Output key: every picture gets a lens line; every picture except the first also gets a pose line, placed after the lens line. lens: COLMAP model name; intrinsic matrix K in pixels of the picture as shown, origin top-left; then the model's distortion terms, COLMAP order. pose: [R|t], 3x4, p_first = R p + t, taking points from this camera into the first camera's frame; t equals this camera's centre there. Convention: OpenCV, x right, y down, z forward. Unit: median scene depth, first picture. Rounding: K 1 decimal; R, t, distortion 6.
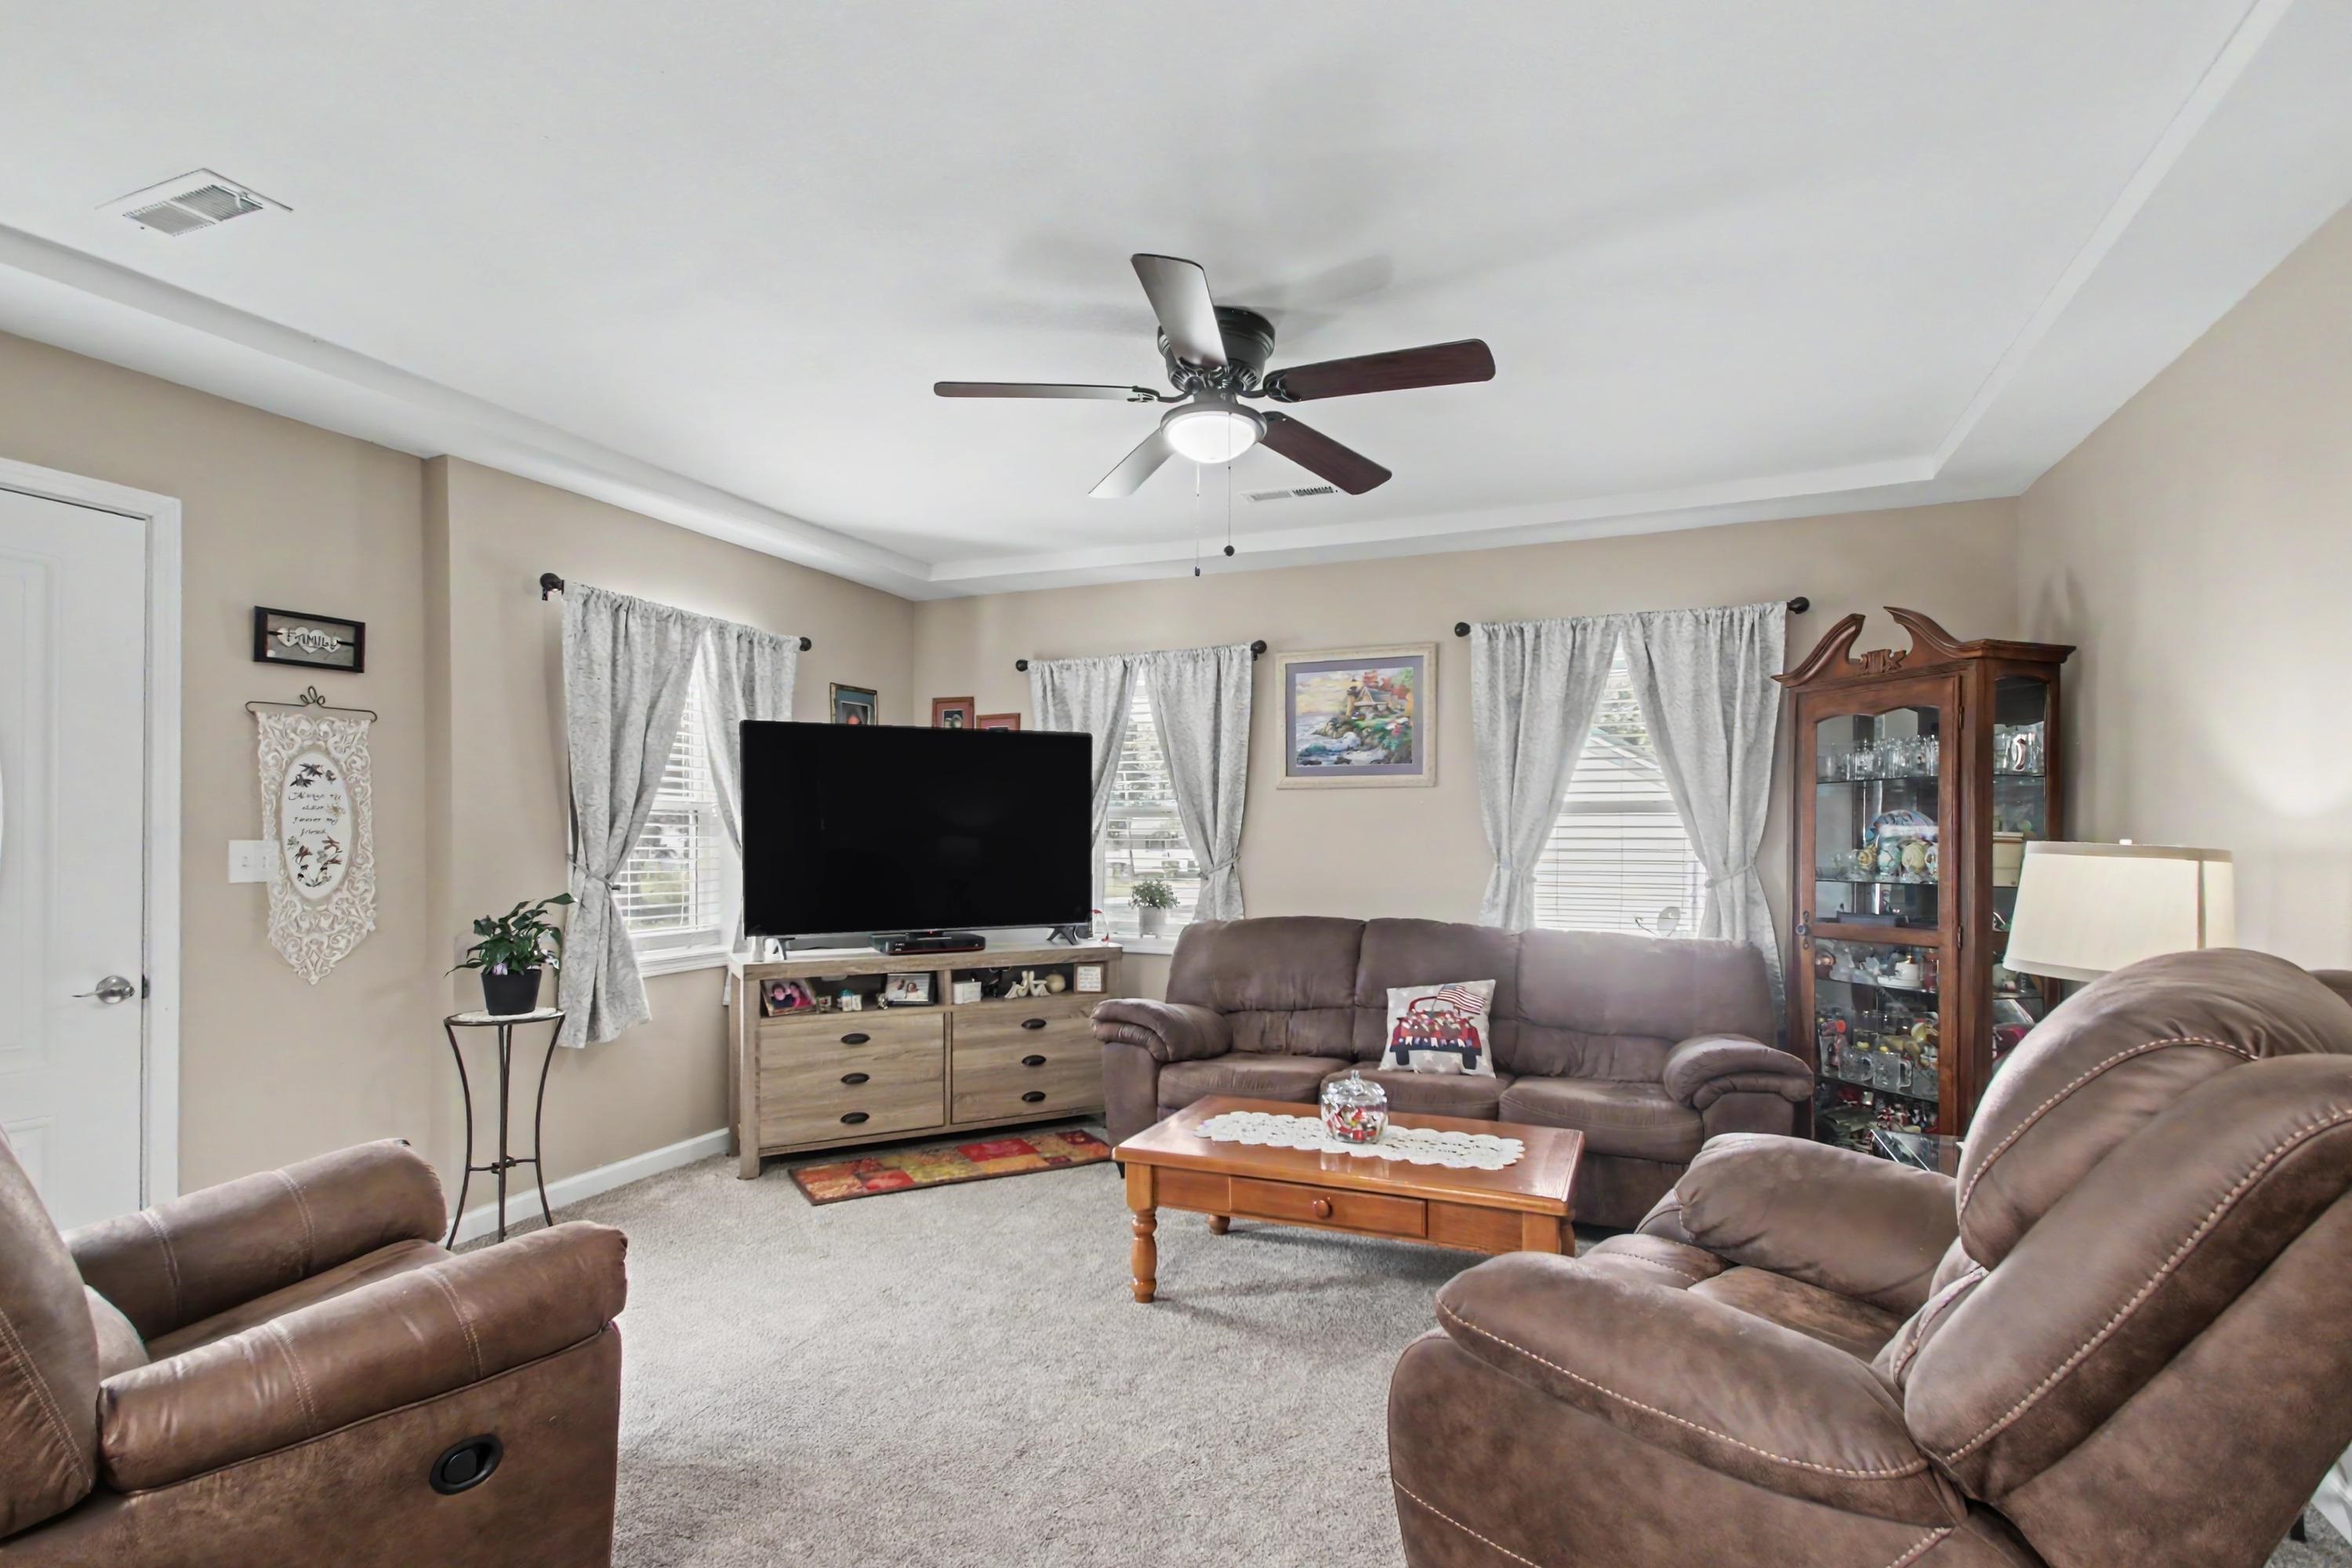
lens RADIAL K [[1135.5, 0, 1185.9], [0, 1135.5, 833.1], [0, 0, 1]] dist [0.066039, -0.032825]
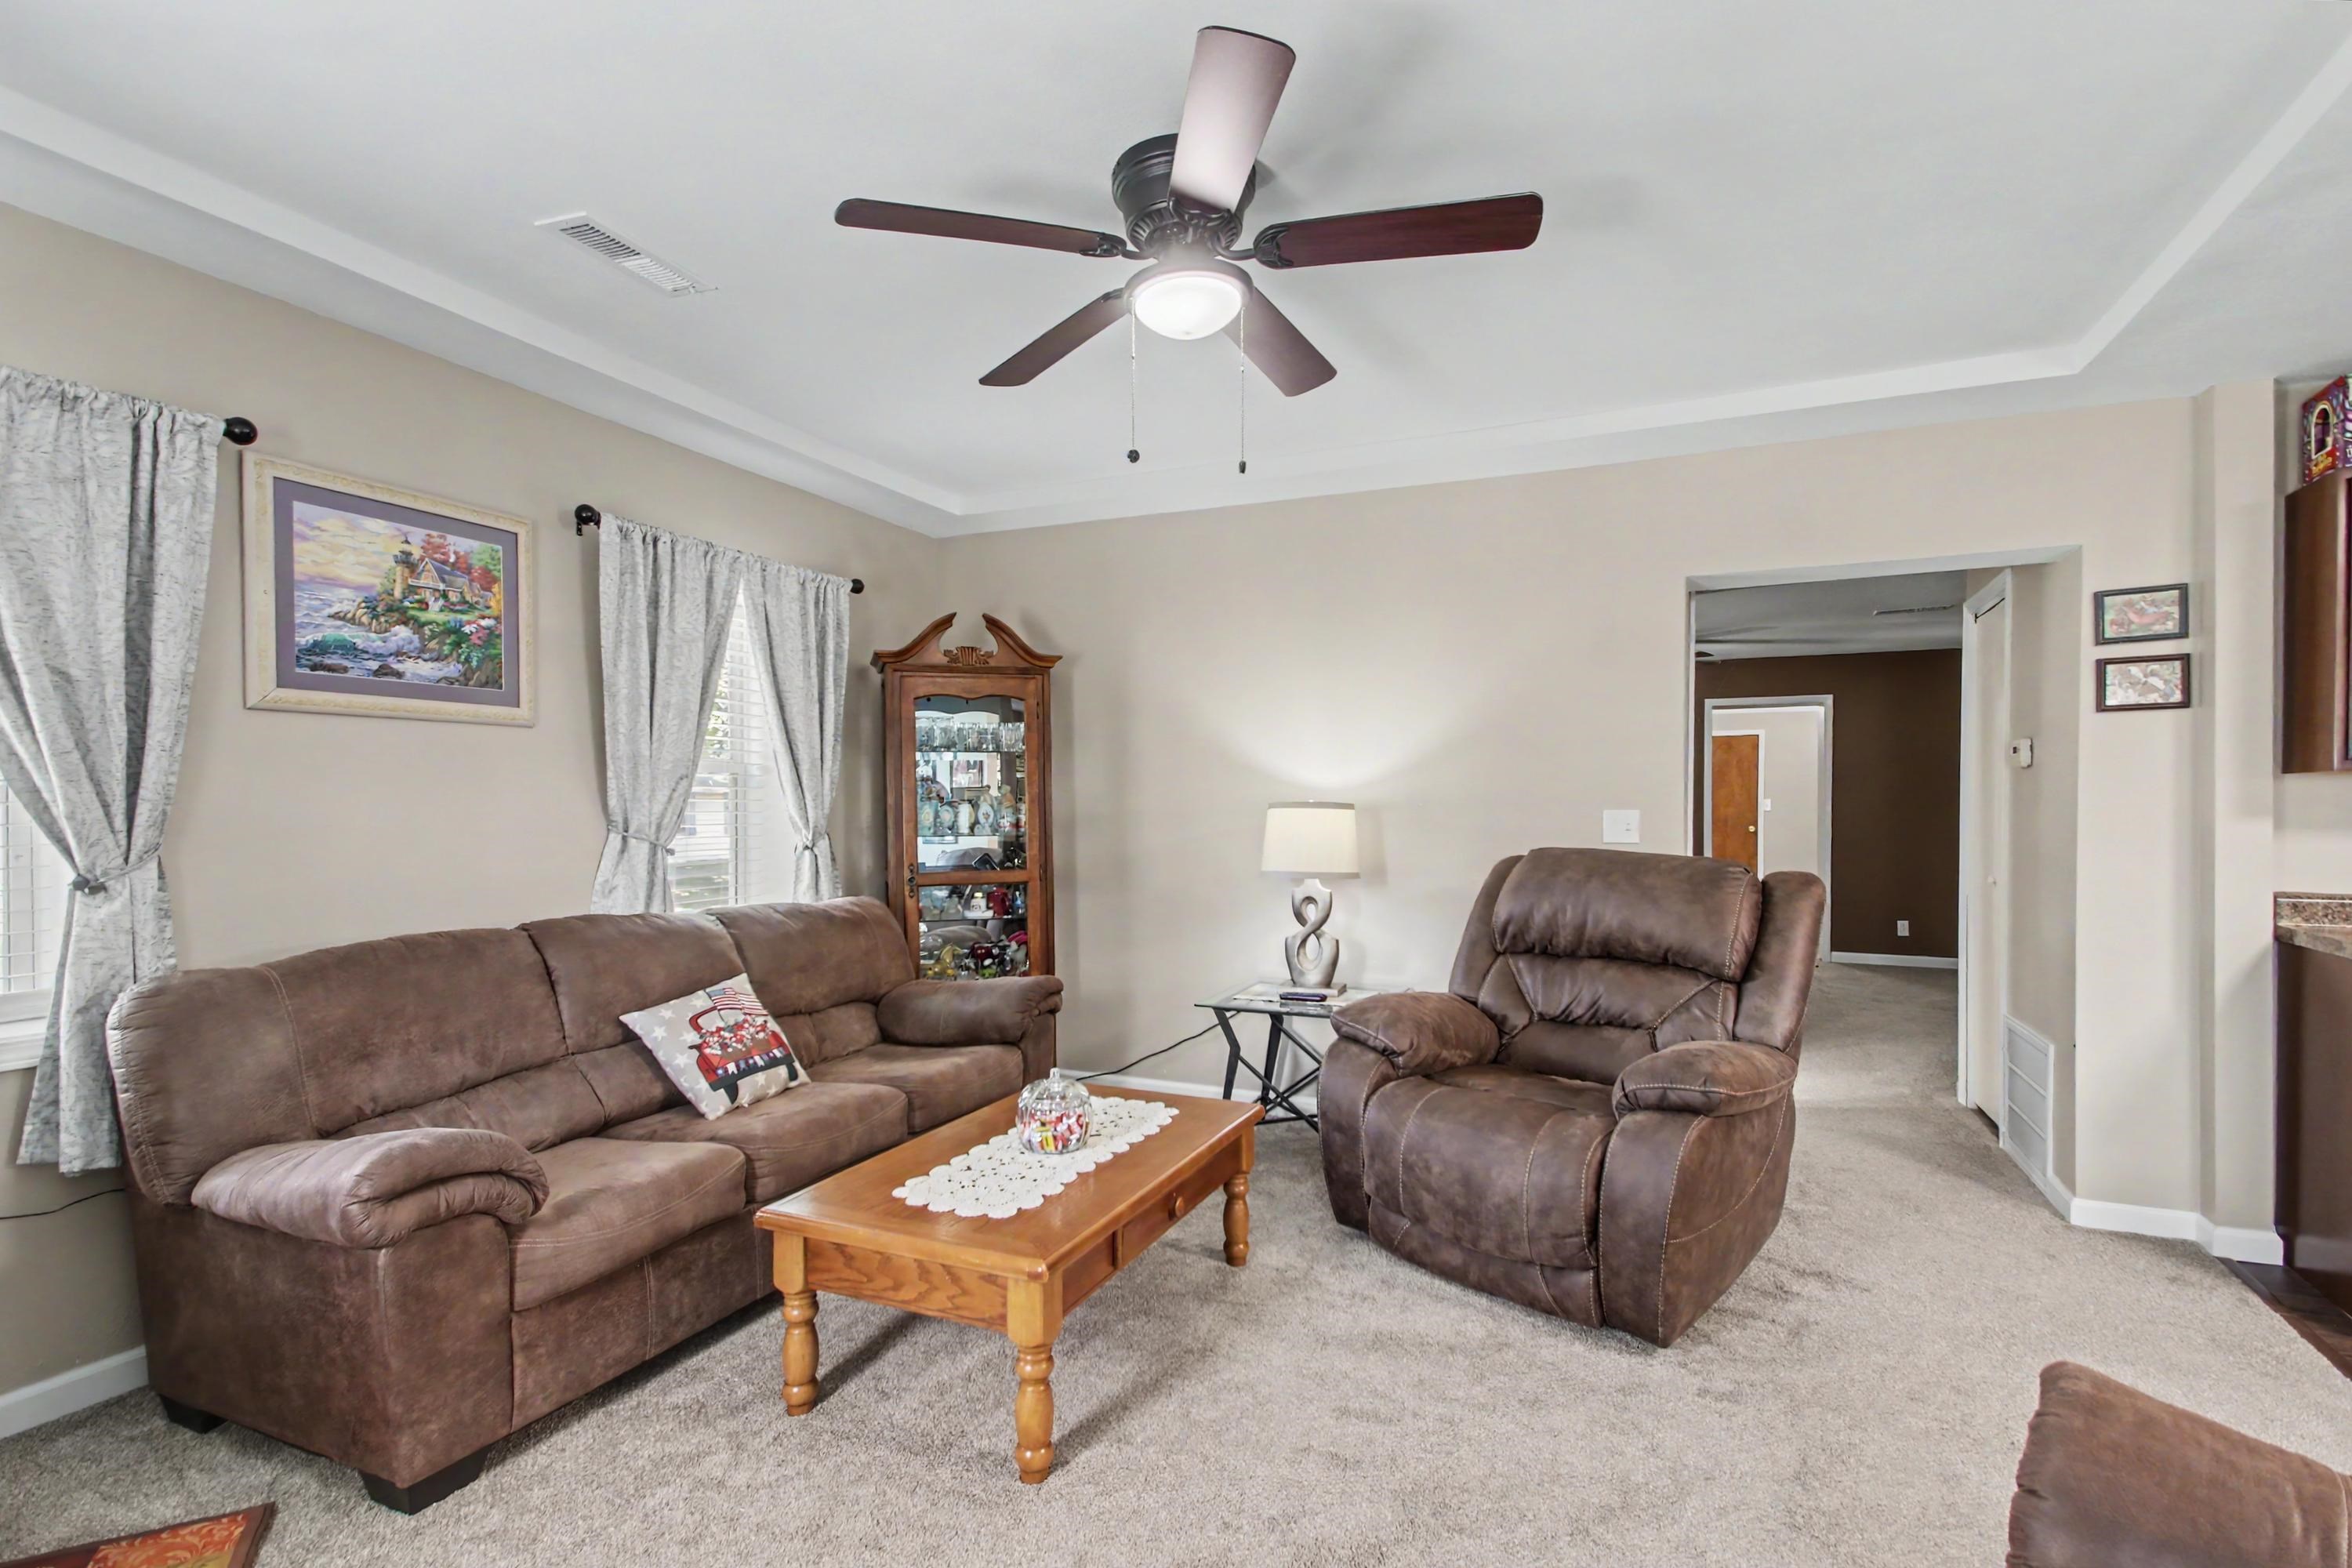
lens RADIAL K [[1107.1, 0, 1175.0], [0, 1107.1, 817.9], [0, 0, 1]] dist [0.016432, -0.000127]
pose [[0.031472, -0.015830, 0.999379, -0.444102], [0.001542, 0.999874, 0.015790, 0.004644], [-0.999503, 0.001044, 0.031493, 0.578766]]
